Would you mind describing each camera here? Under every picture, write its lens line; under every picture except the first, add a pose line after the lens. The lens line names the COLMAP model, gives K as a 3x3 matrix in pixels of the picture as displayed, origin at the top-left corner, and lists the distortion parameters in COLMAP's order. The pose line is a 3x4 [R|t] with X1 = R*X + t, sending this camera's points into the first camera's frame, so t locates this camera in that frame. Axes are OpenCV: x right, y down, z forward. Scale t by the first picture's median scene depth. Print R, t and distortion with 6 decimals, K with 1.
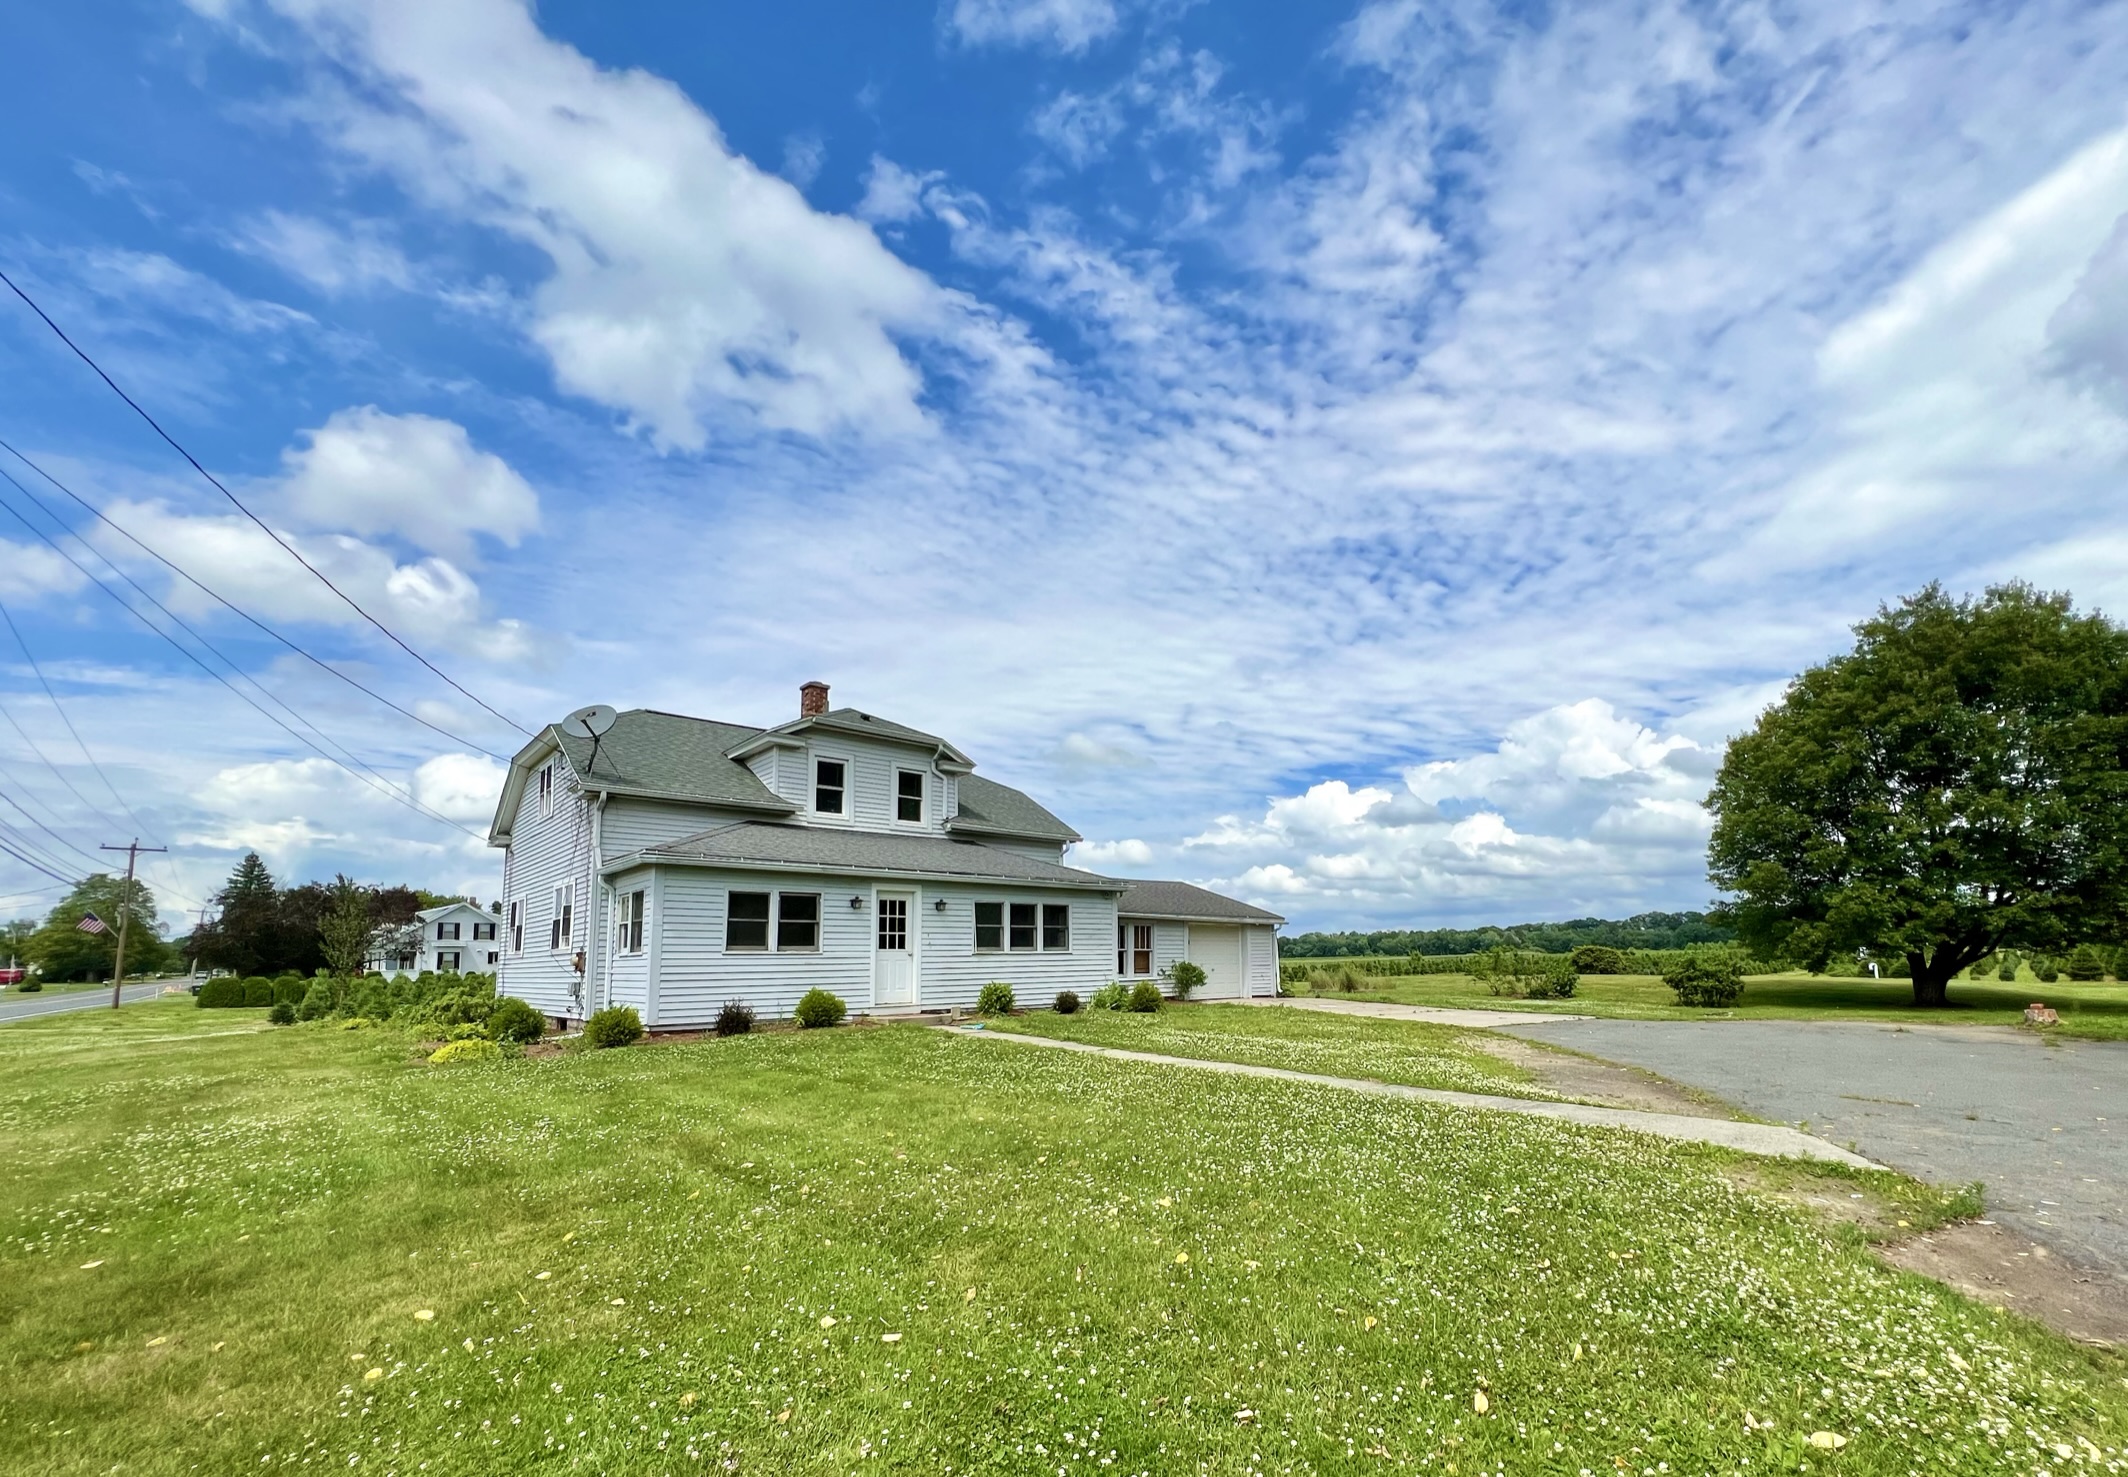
lens RADIAL K [[830.8, 0, 1068.9], [0, 830.8, 887.2], [0, 0, 1]] dist [-0.000133, -0.000087]
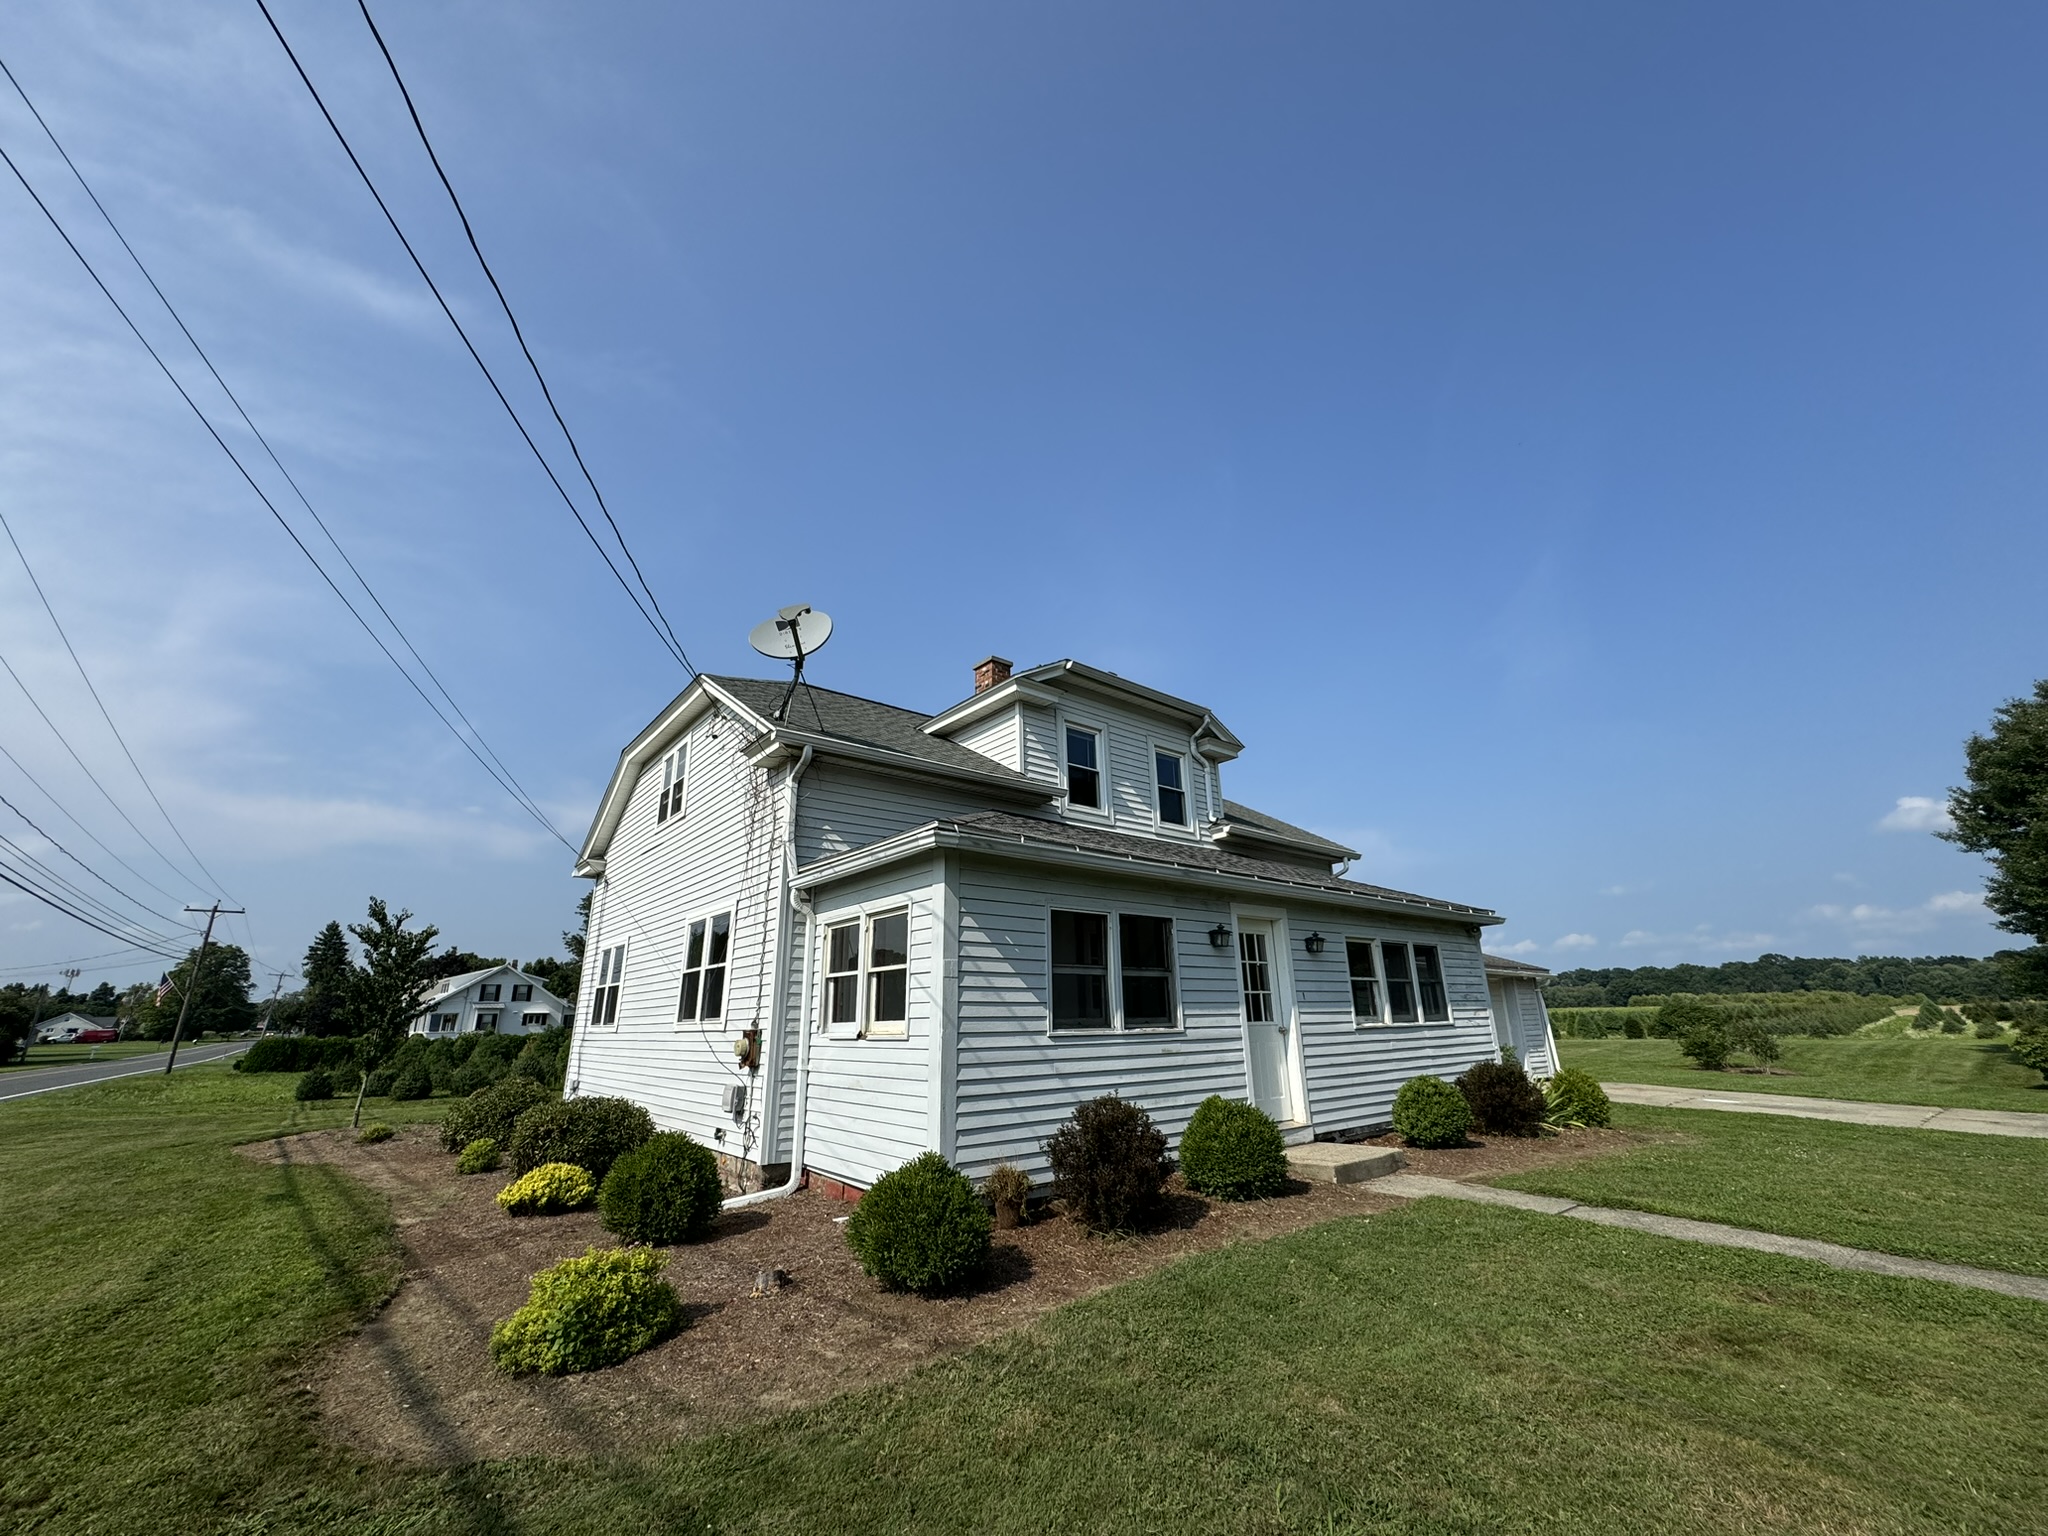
lens RADIAL K [[822.4, 0, 1024.0], [0, 822.4, 768.0], [0, 0, 1]] dist [-0.000996, 0.000064]
pose [[0.996650, -0.024650, -0.077980, -0.312357], [0.007728, 0.977614, -0.210266, 0.021318], [0.081418, 0.208959, 0.974529, 0.385664]]
